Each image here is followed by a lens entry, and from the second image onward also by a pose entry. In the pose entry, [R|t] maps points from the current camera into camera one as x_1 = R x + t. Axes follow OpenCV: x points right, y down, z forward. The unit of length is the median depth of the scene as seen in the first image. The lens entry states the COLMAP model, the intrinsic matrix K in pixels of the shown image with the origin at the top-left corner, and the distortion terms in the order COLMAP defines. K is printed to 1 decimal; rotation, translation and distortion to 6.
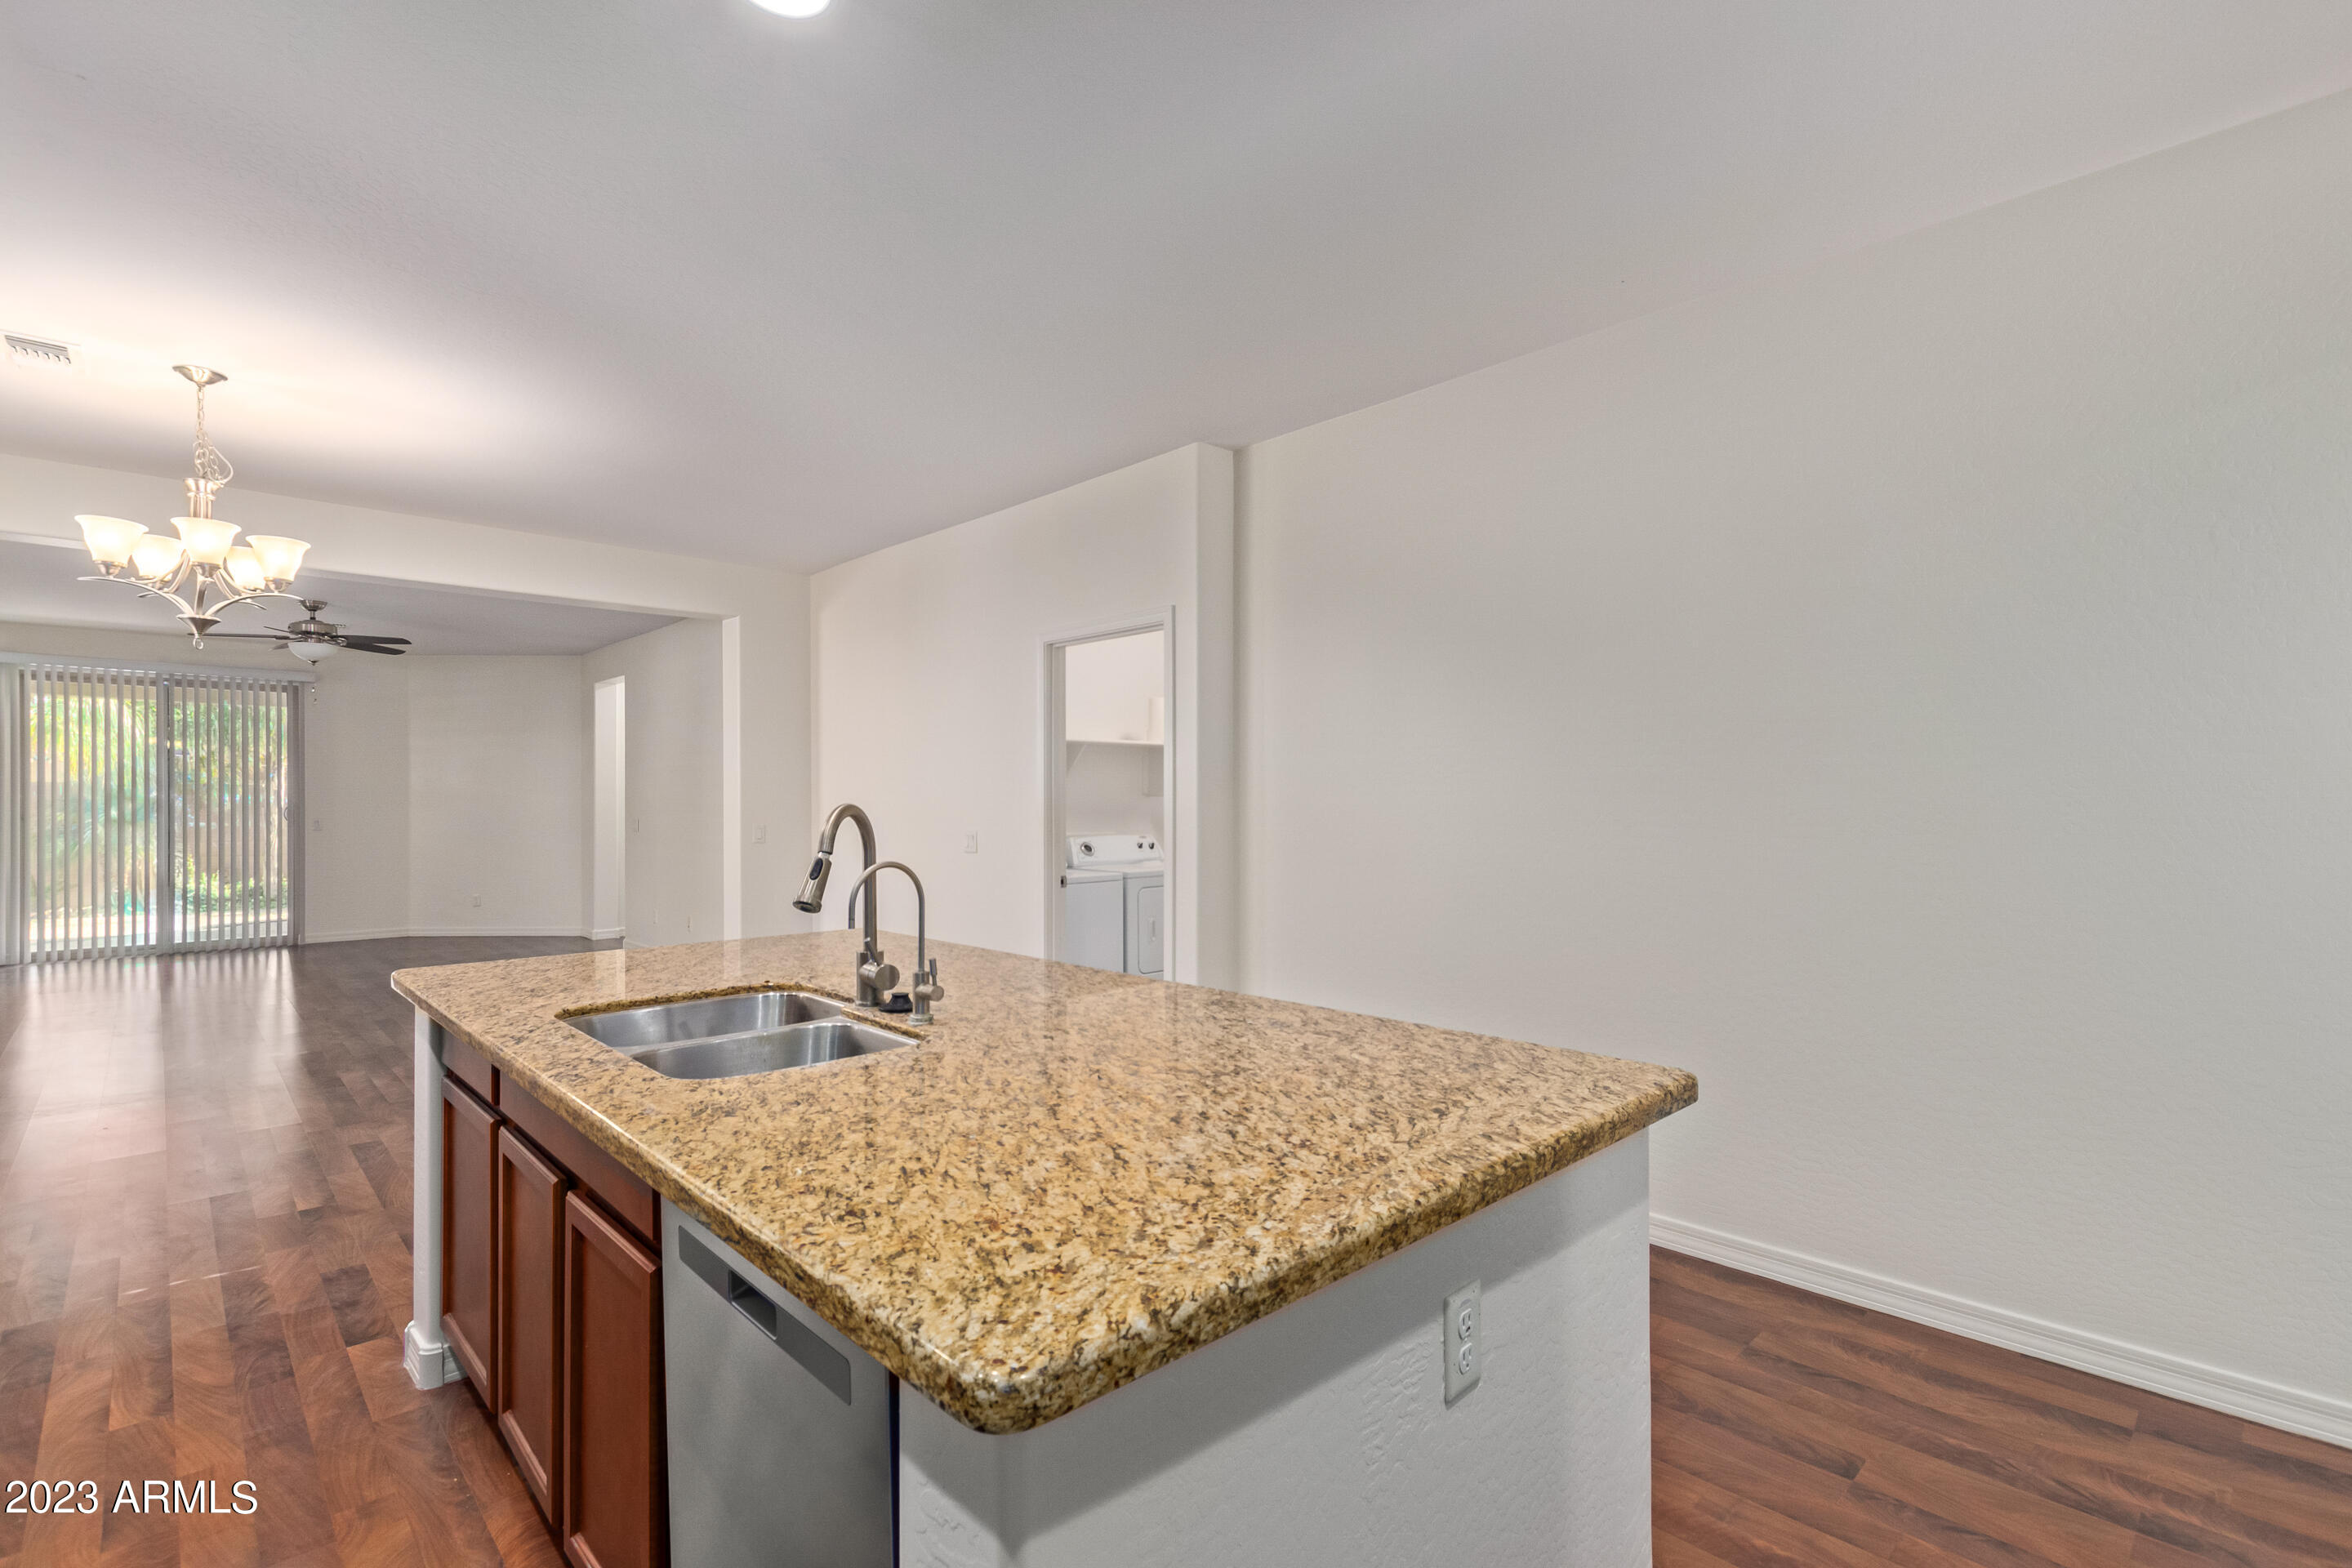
lens RADIAL K [[1081.2, 0, 1154.7], [0, 1081.2, 798.7], [0, 0, 1]] dist [0.005664, -0.003089]
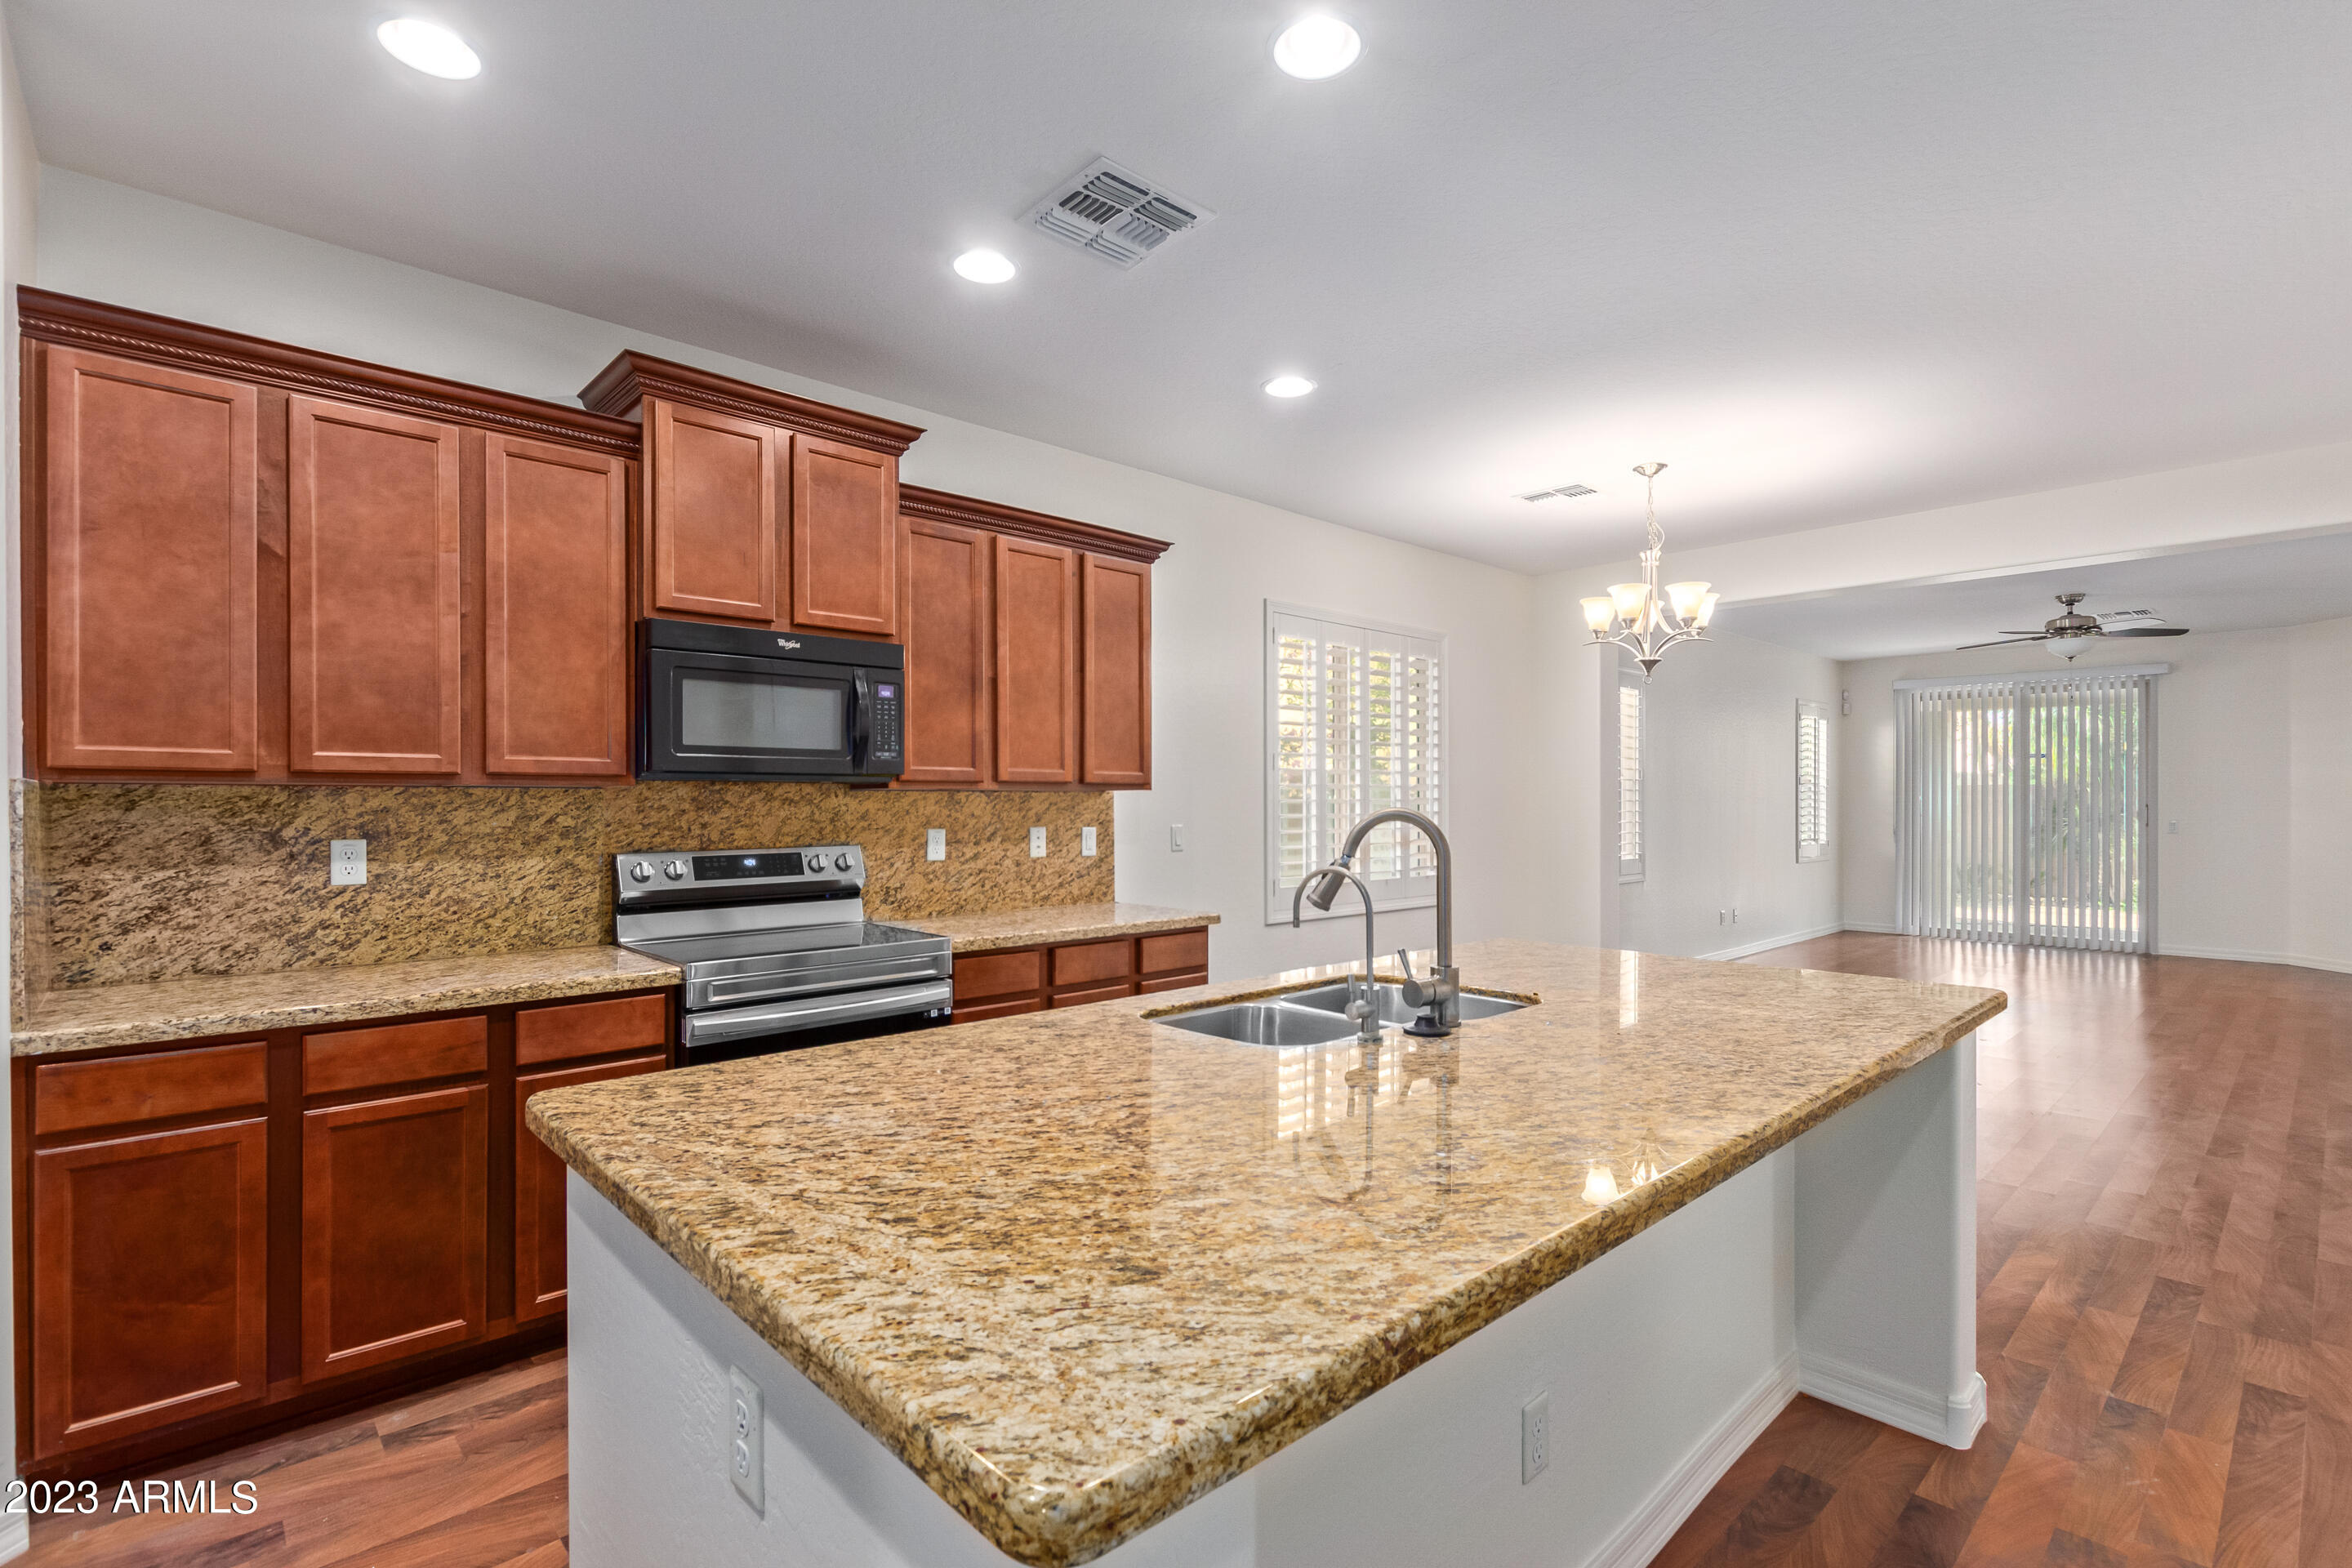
lens RADIAL K [[1081.2, 0, 1206.2], [0, 1081.2, 805.2], [0, 0, 1]] dist [0.005664, -0.003089]
pose [[0.010077, 0.002559, -0.999946, 1.005683], [0.003873, 0.999989, 0.002598, -0.000515], [0.999942, -0.003899, 0.010067, 1.193298]]
